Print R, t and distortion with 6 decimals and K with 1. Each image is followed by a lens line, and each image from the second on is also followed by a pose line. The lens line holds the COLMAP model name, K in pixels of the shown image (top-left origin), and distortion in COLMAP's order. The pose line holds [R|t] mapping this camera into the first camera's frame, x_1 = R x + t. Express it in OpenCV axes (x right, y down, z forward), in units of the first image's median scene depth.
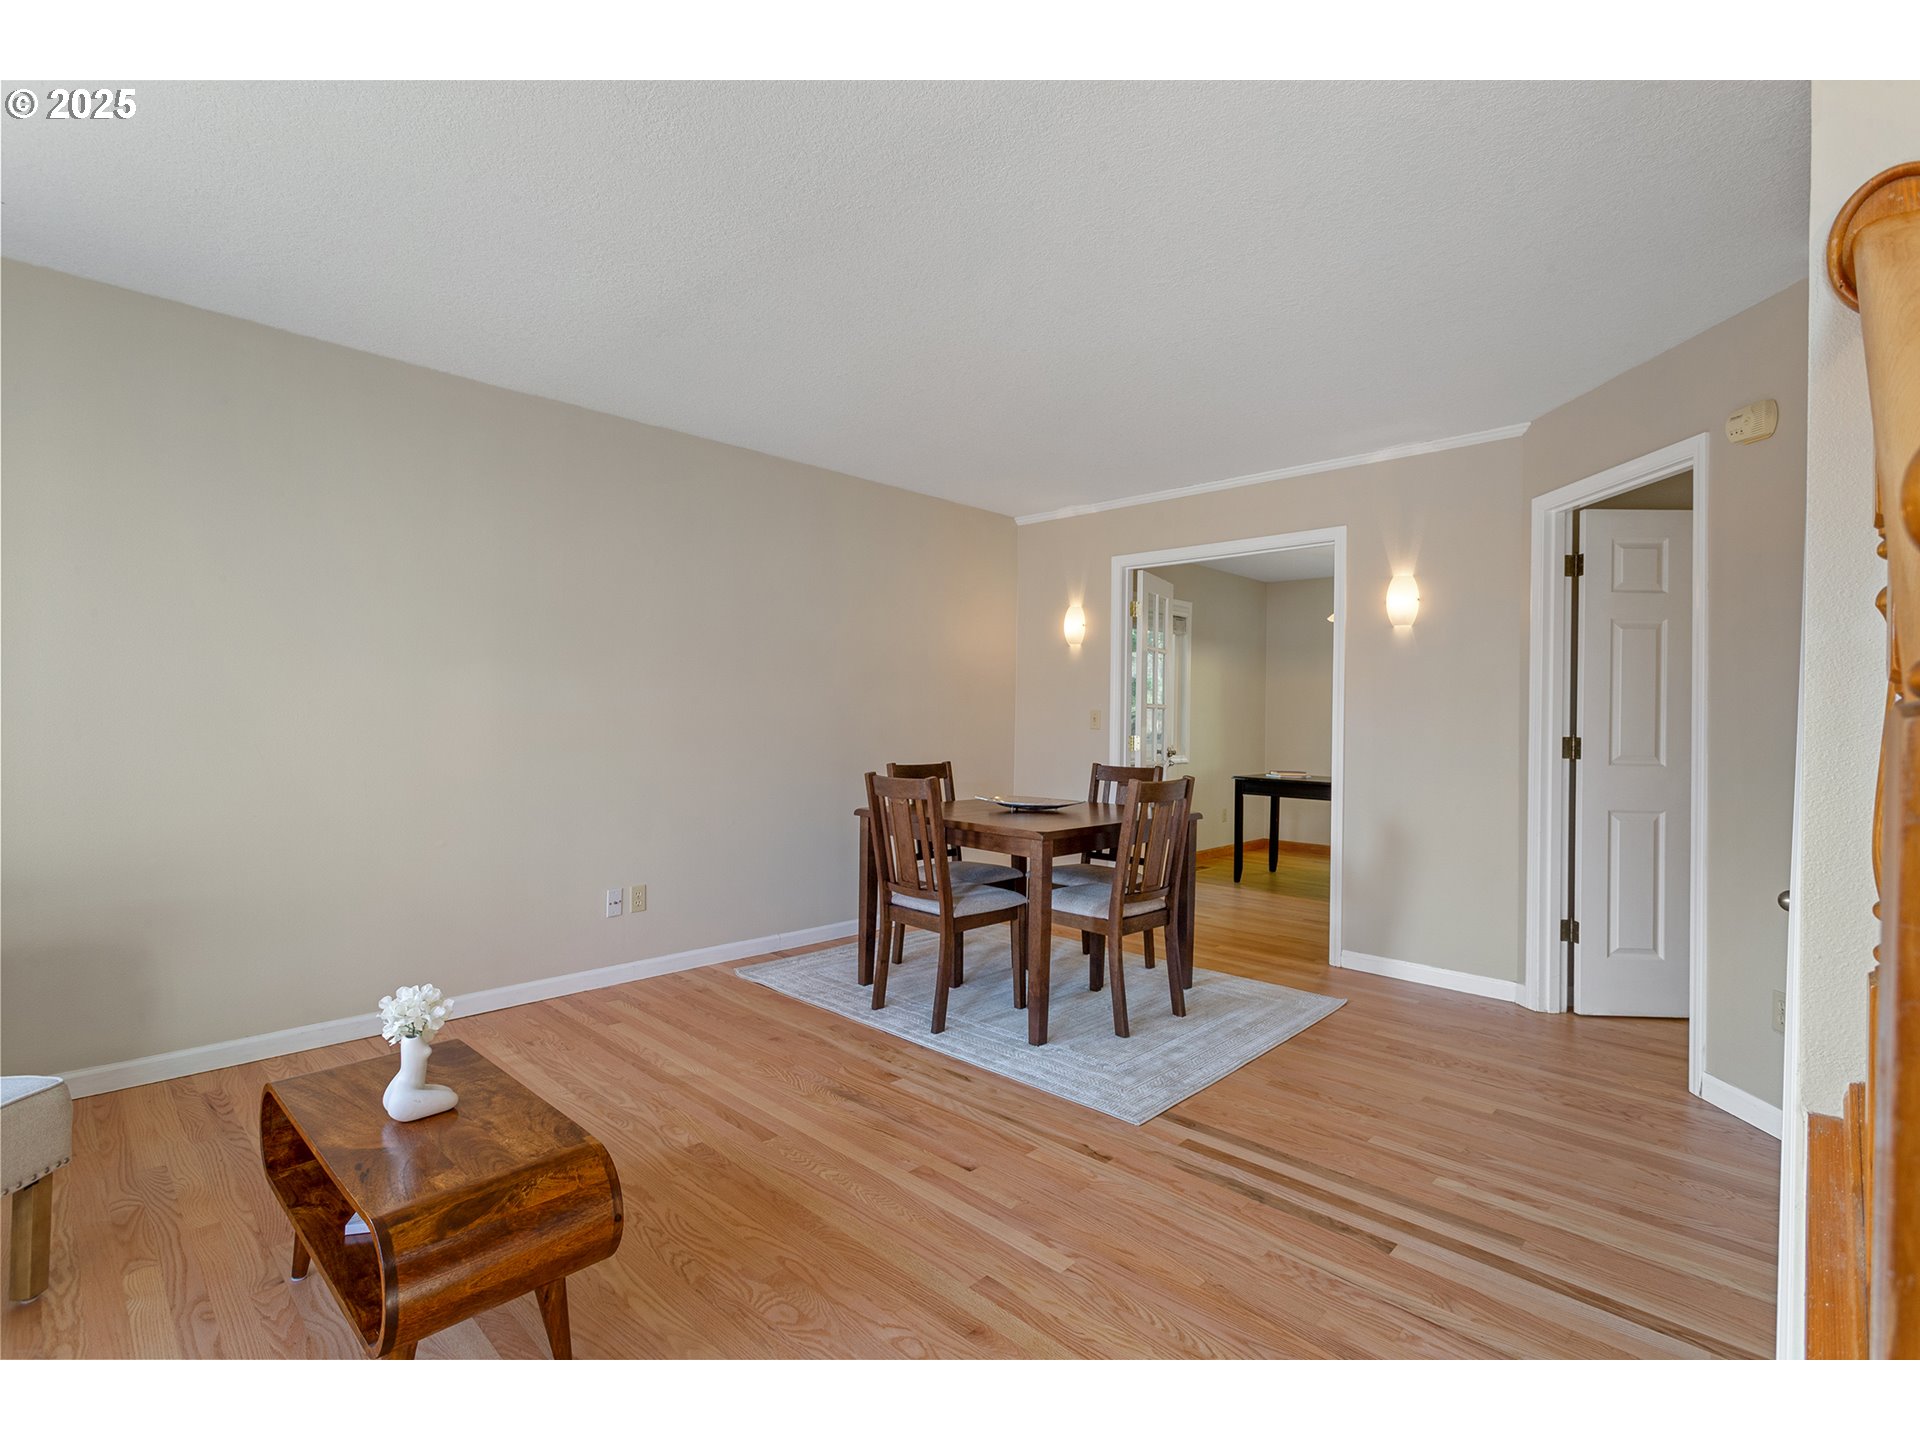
lens RADIAL K [[899.8, 0, 939.8], [0, 899.8, 711.1], [0, 0, 1]] dist [0.005358, 0.000705]
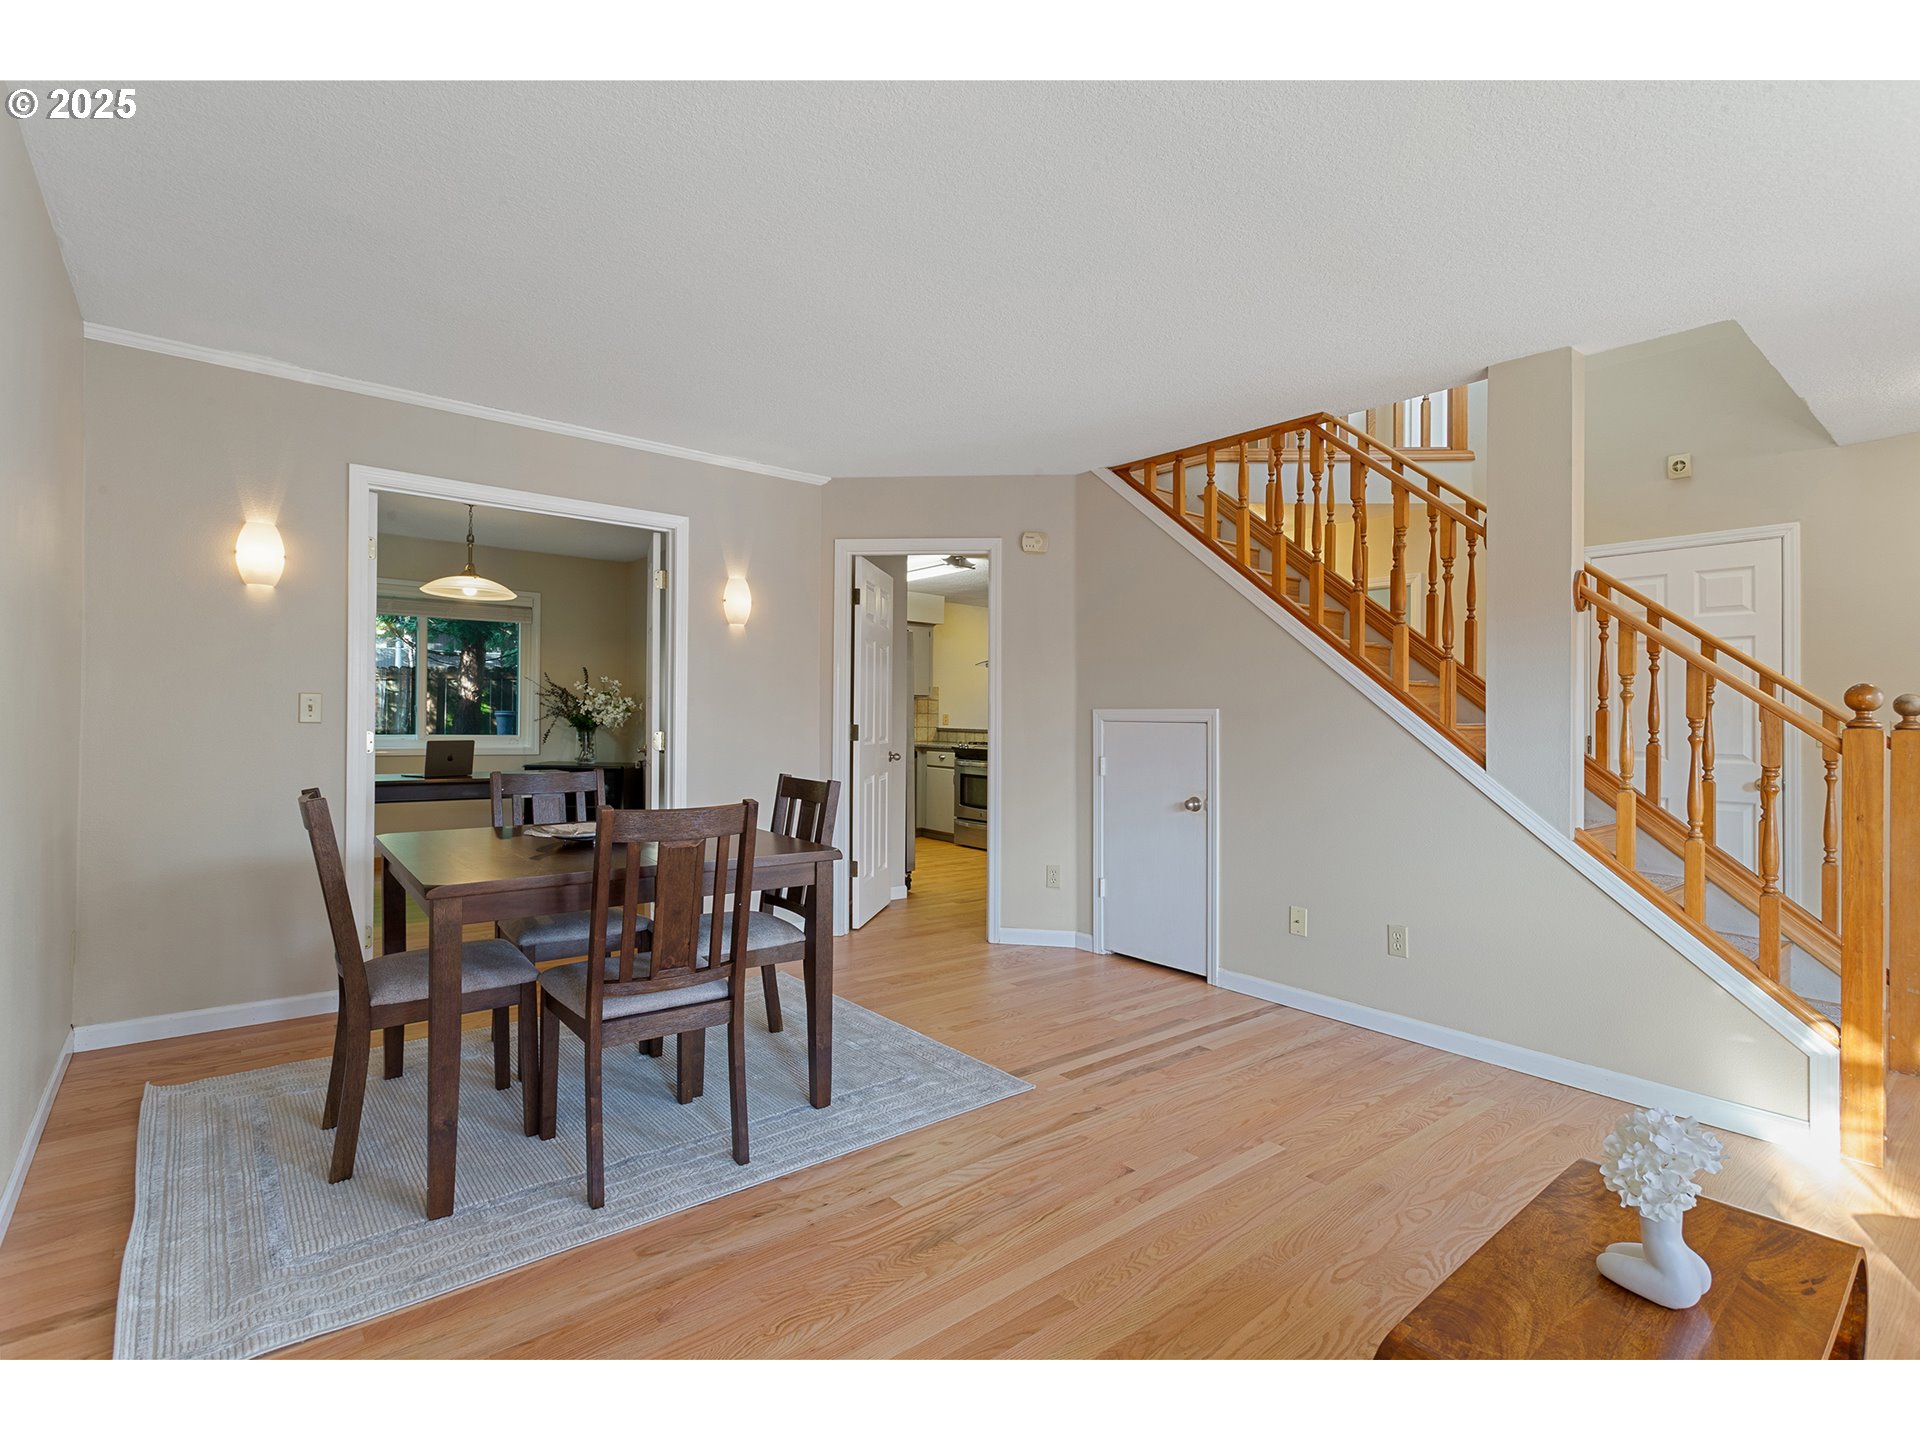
lens RADIAL K [[923.0, 0, 960.0], [0, 923.0, 720.0], [0, 0, 1]] dist [0.013176, 0.000390]
pose [[0.101884, -0.016237, 0.994664, -0.765826], [-0.022661, 0.999569, 0.018639, -0.008831], [-0.994538, -0.024439, 0.101472, 0.829570]]
